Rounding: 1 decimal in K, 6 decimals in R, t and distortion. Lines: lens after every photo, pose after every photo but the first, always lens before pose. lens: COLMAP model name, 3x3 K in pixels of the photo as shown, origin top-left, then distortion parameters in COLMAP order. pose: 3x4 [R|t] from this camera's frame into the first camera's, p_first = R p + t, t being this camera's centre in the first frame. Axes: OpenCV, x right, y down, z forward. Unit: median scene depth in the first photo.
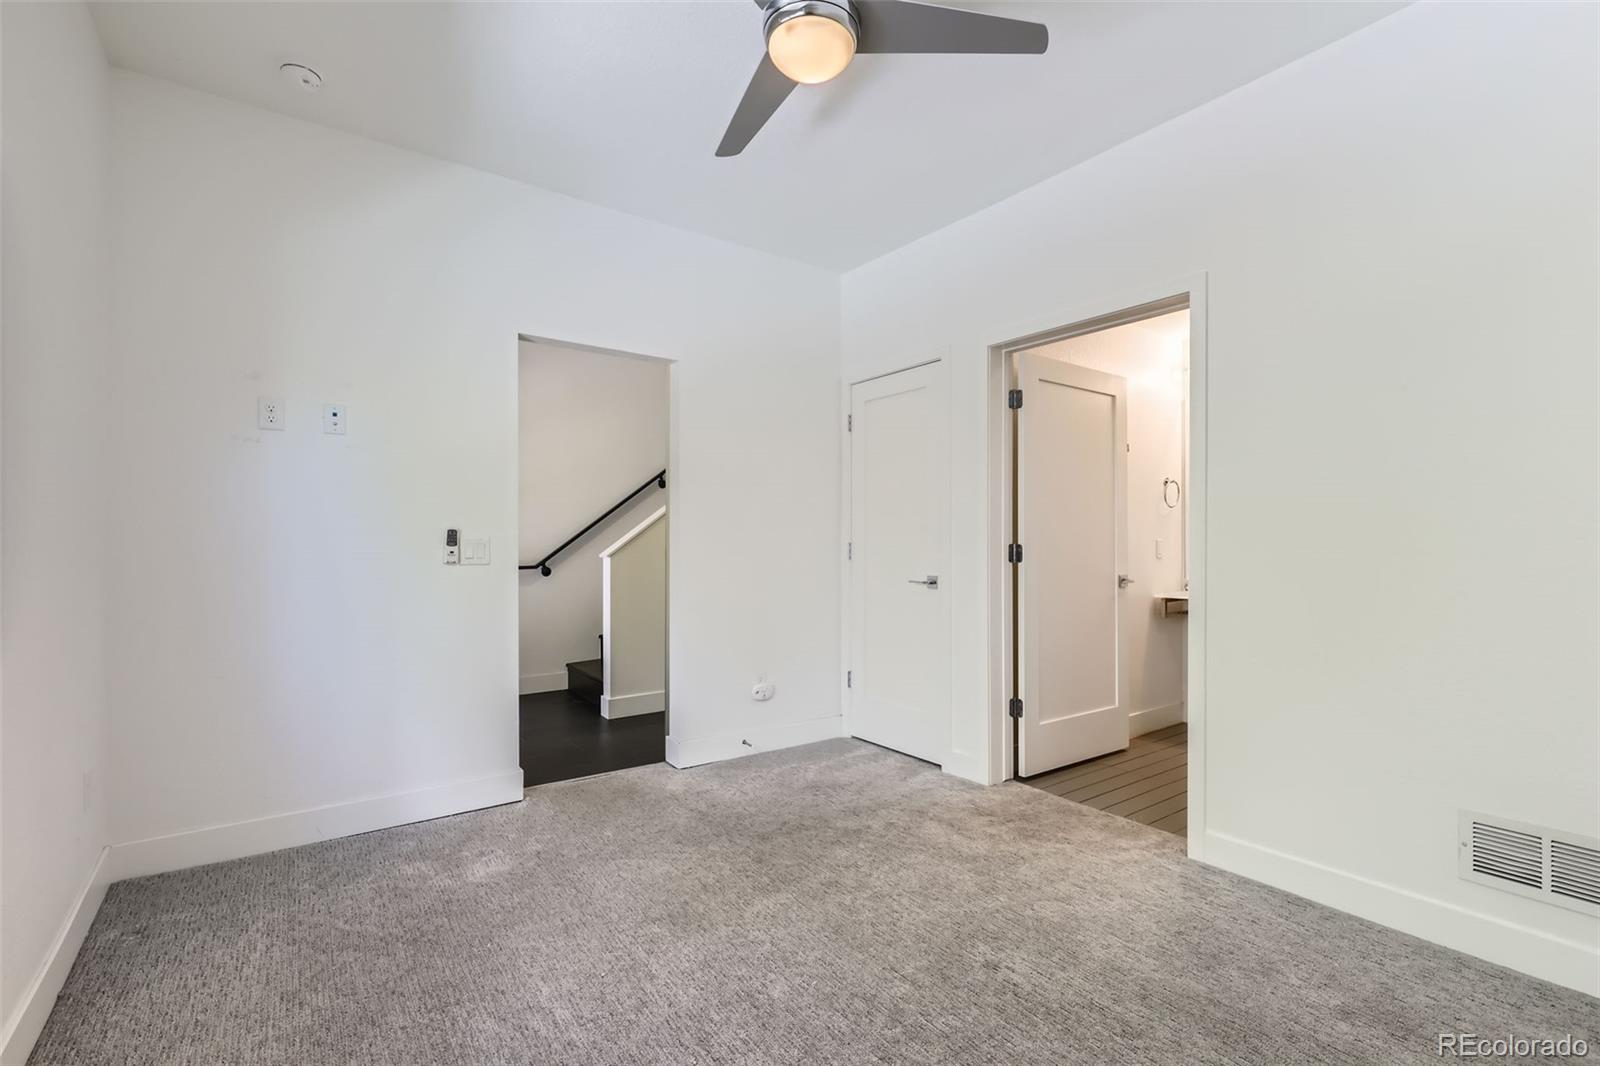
lens RADIAL K [[737.5, 0, 801.2], [0, 737.5, 543.0], [0, 0, 1]] dist [0.001365, -0.000213]
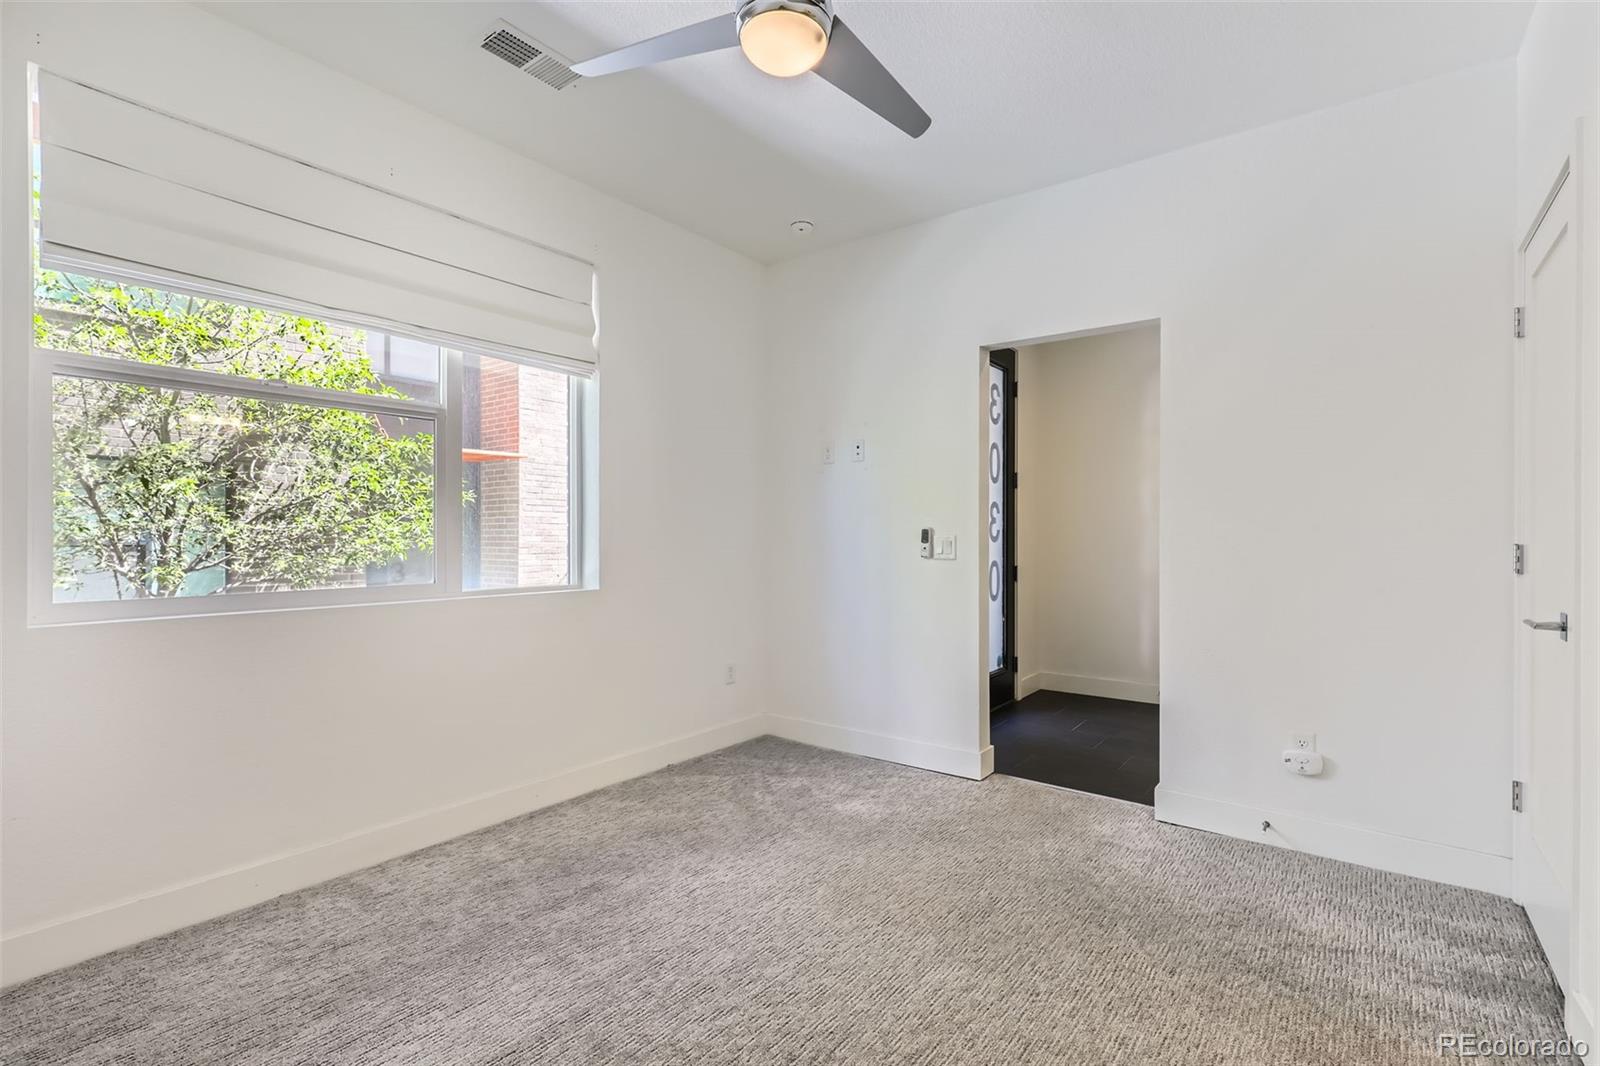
lens RADIAL K [[722.0, 0, 800.0], [0, 722.0, 533.0], [0, 0, 1]] dist [0.002701, -0.001883]
pose [[0.283837, -0.005711, -0.958856, 0.579708], [-0.003547, 0.999969, -0.007006, -0.003108], [0.958866, 0.005390, 0.283808, 0.467491]]
